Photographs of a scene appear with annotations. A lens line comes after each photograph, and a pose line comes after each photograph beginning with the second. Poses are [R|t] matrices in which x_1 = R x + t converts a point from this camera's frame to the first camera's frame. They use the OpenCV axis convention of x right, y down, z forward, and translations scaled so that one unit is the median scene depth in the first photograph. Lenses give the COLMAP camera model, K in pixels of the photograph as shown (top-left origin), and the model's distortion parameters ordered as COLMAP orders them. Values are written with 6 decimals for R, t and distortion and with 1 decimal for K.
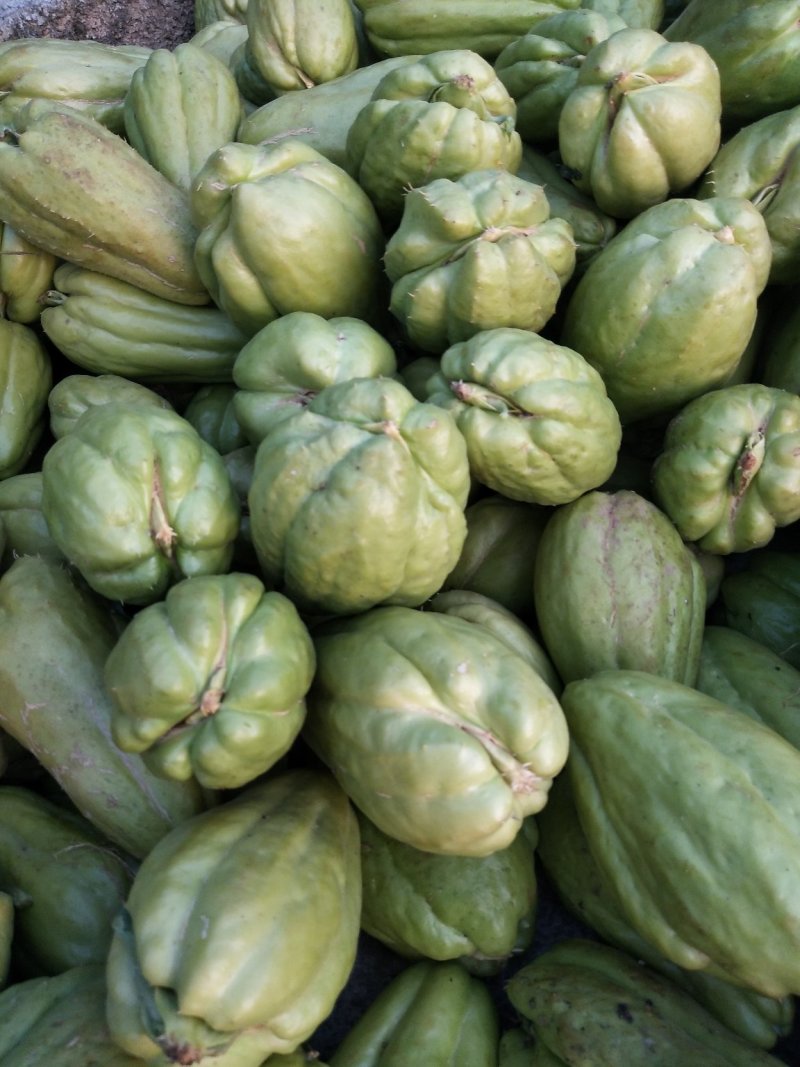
lens RADIAL K [[811.4, 0, 400.0], [0, 811.4, 533.5], [0, 0, 1]] dist [0.006662, -0.012348]
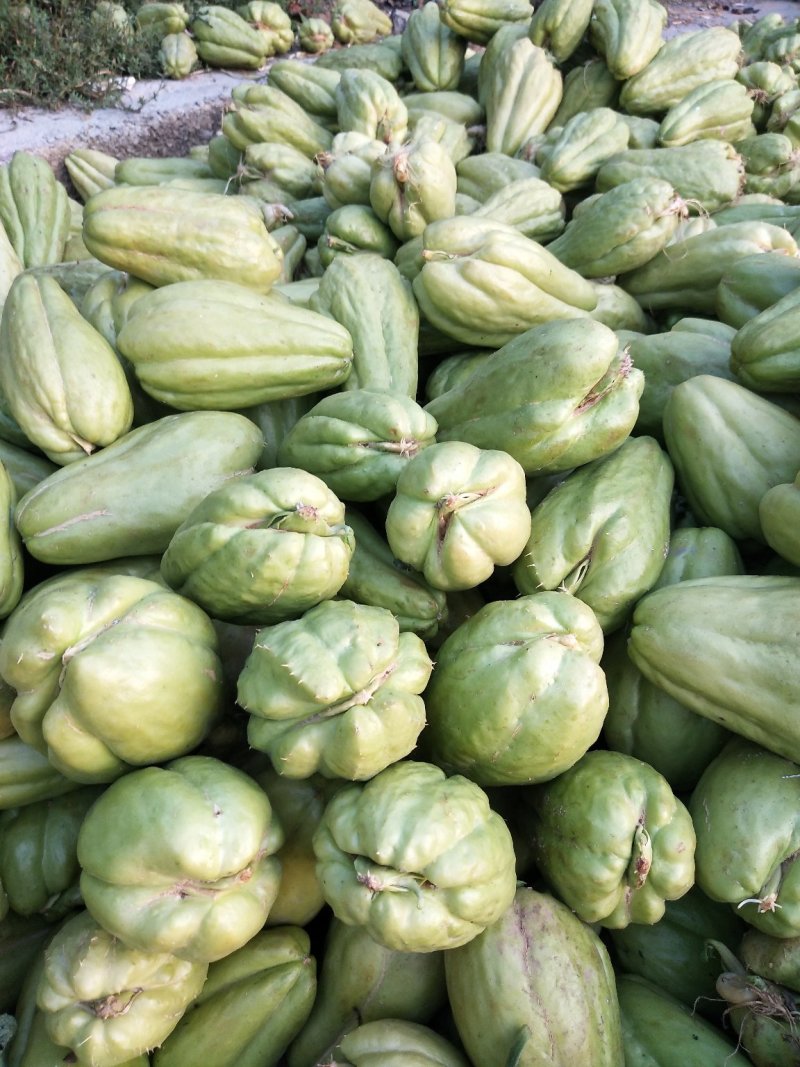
lens RADIAL K [[811.4, 0, 400.0], [0, 811.4, 533.5], [0, 0, 1]] dist [0.006662, -0.012348]
pose [[0.932854, -0.139938, 0.331965, -0.139680], [0.181215, 0.978680, -0.096674, -0.423656], [-0.311360, 0.150340, 0.938325, 0.041782]]
